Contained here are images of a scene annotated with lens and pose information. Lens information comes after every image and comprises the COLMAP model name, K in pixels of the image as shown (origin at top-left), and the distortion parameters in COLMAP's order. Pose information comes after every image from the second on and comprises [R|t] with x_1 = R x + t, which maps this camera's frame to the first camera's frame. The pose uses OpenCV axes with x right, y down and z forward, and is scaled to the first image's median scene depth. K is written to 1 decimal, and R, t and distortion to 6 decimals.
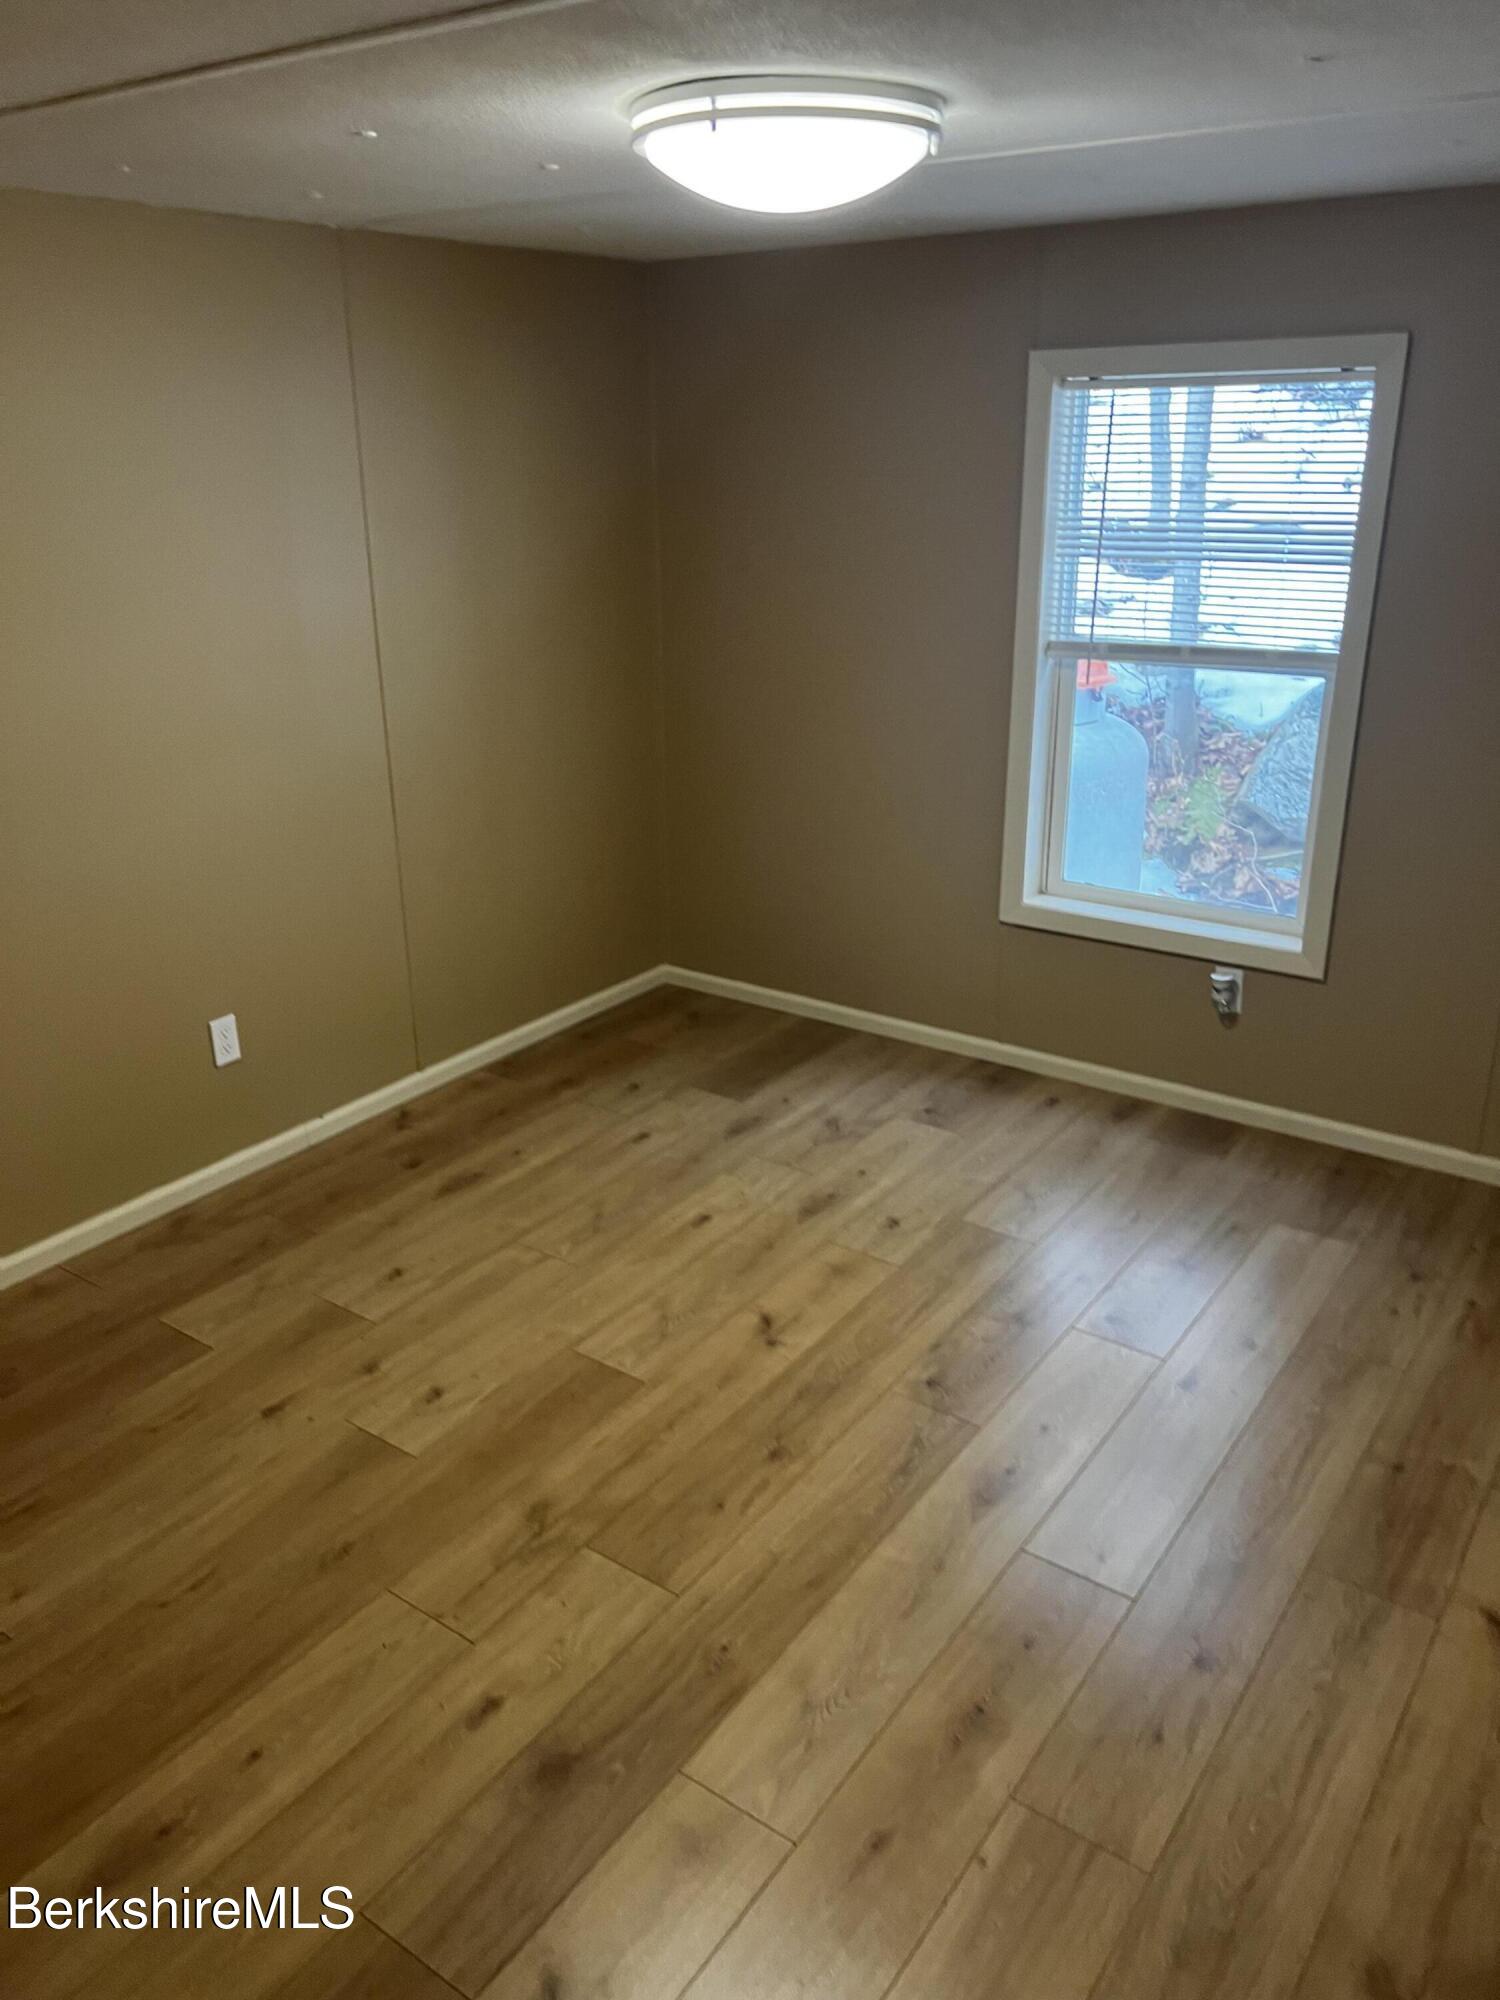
lens RADIAL K [[1497.4, 0, 740.4], [0, 1497.4, 1000.4], [0, 0, 1]] dist [0.045788, -0.053285]
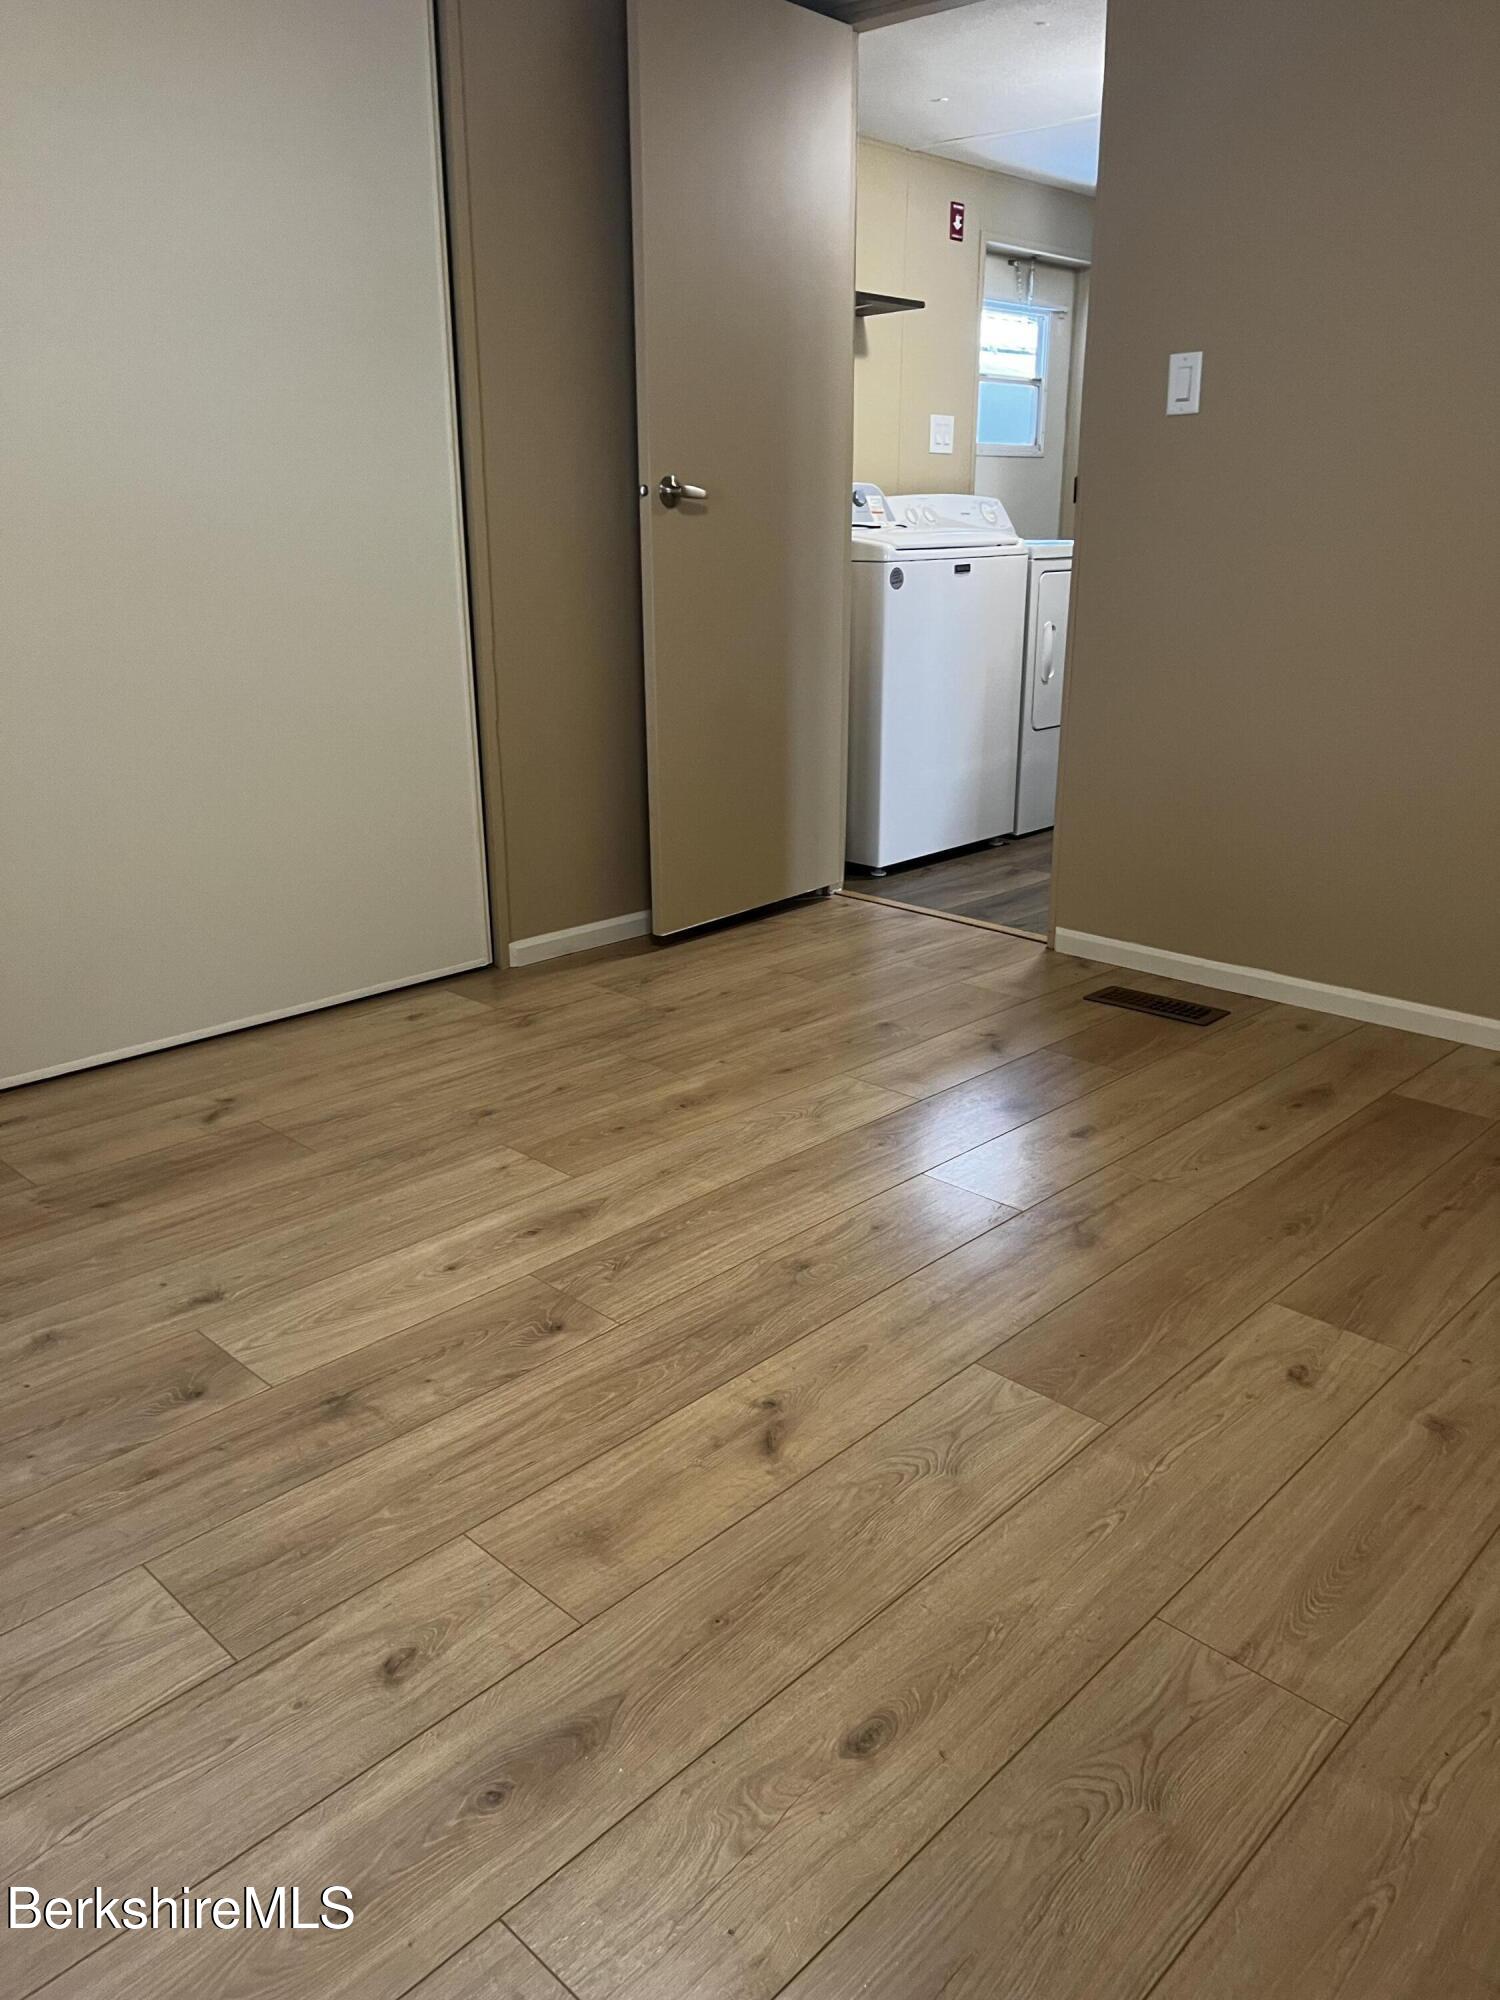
lens RADIAL K [[1497.4, 0, 740.4], [0, 1497.4, 1000.4], [0, 0, 1]] dist [0.045788, -0.053285]
pose [[-0.988807, -0.044006, 0.142561, -0.047798], [0.056770, 0.772666, 0.632270, -0.288887], [-0.137976, 0.633286, -0.761519, 1.405787]]
